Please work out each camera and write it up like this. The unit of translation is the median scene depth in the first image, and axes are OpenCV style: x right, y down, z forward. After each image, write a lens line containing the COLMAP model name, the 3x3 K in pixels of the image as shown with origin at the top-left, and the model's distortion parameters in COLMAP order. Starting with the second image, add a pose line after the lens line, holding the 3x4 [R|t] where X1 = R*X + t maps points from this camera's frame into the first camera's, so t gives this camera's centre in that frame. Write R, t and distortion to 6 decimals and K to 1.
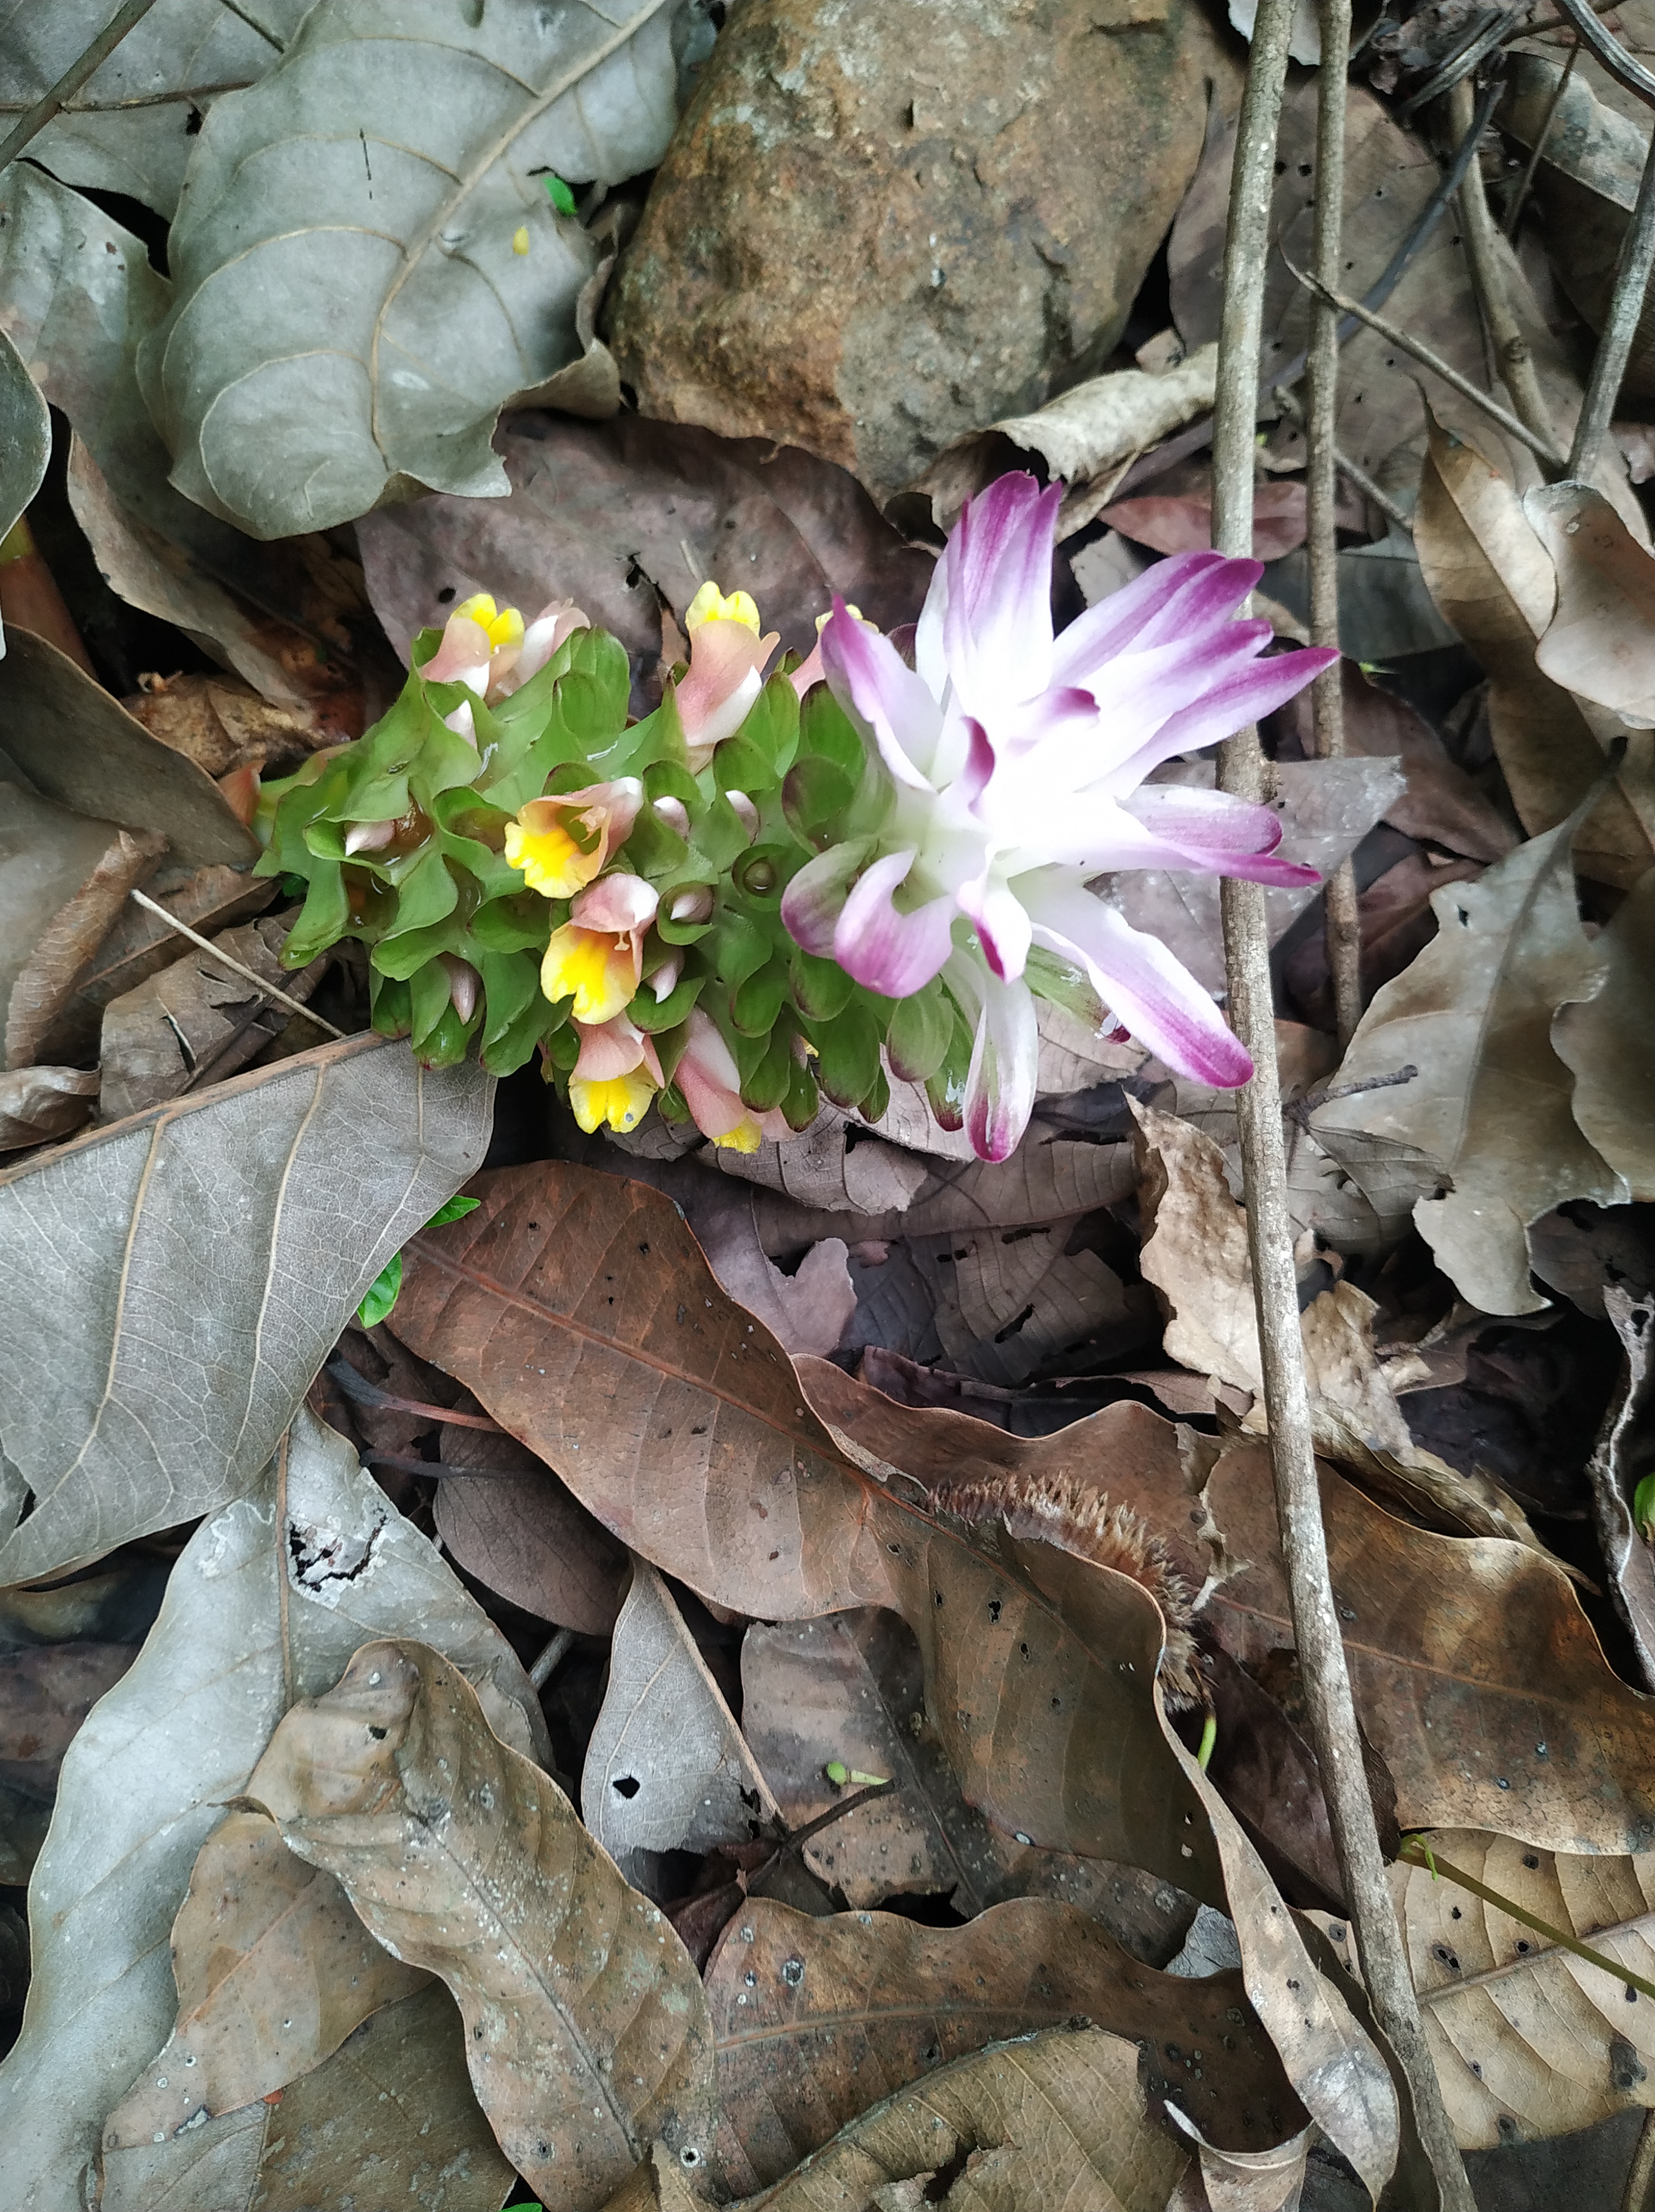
lens RADIAL K [[1626.7, 0, 827.5], [0, 1626.7, 1106.0], [0, 0, 1]] dist [0.040515, -0.183144]
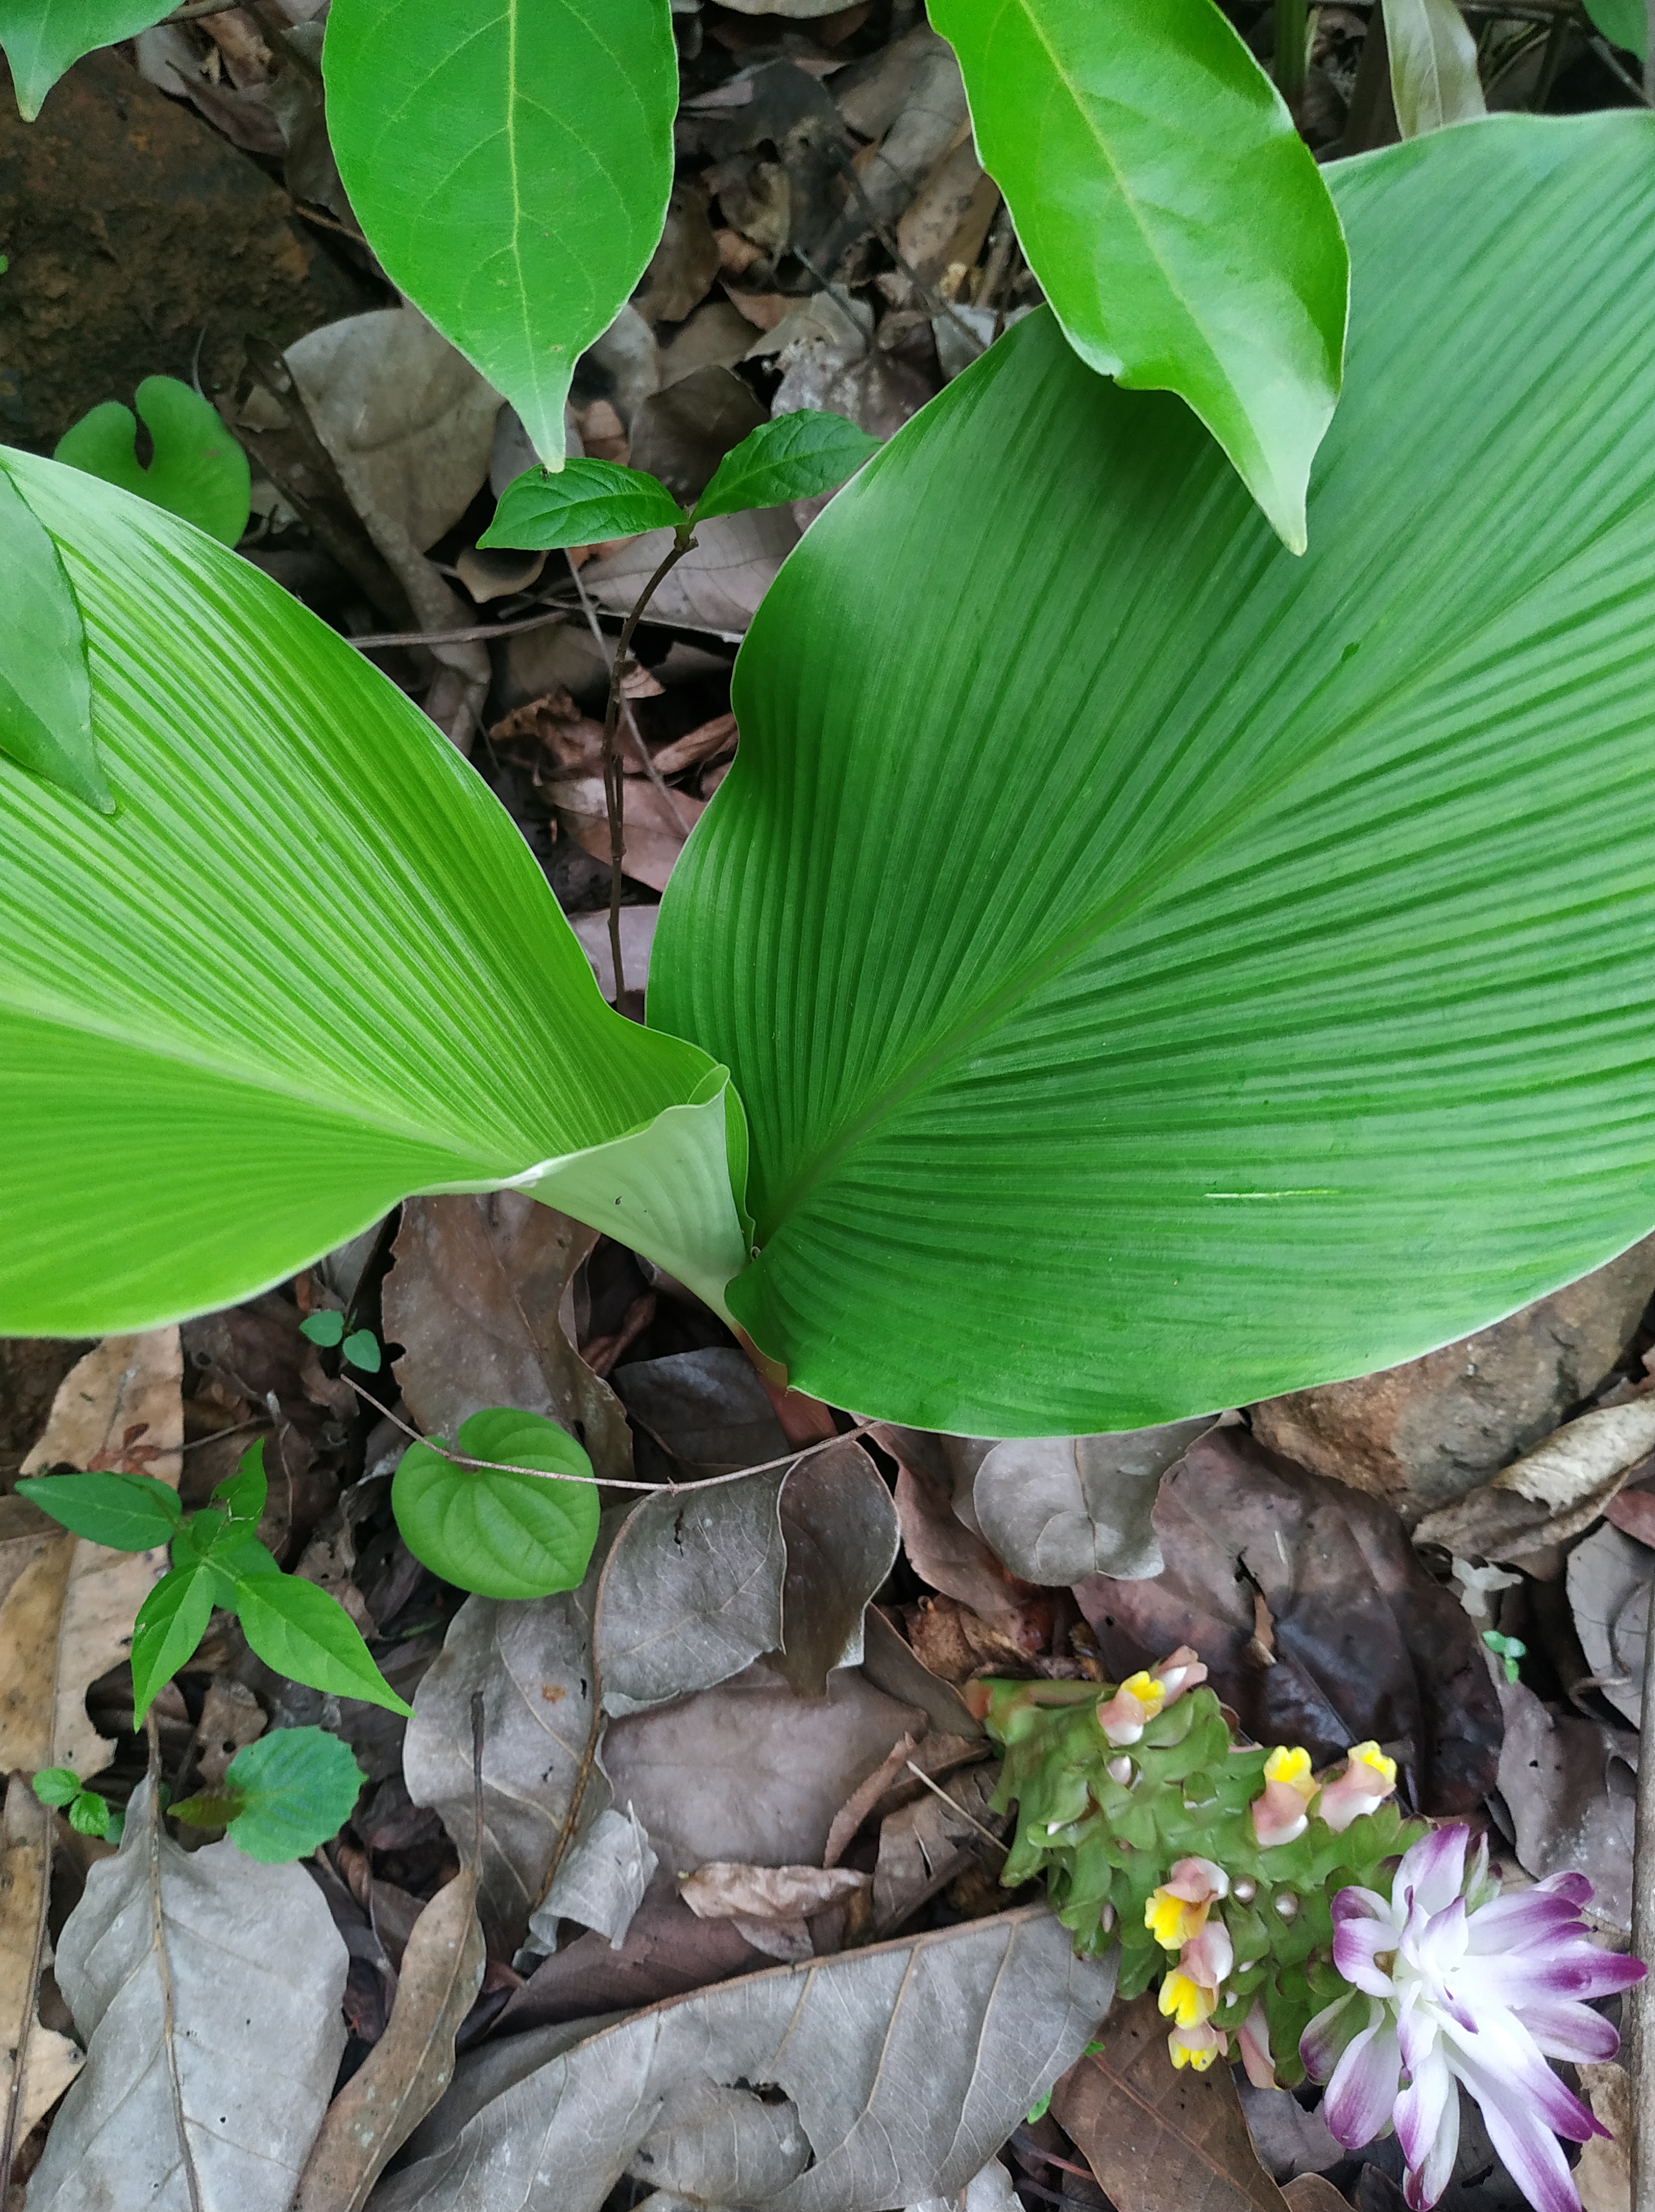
lens RADIAL K [[1661.2, 0, 827.5], [0, 1661.2, 1106.0], [0, 0, 1]] dist [-0.031833, -0.002489]
pose [[0.934020, 0.054077, -0.353105, 0.039308], [-0.109120, 0.984420, -0.137879, -0.487441], [0.340147, 0.167312, 0.925368, -0.591634]]
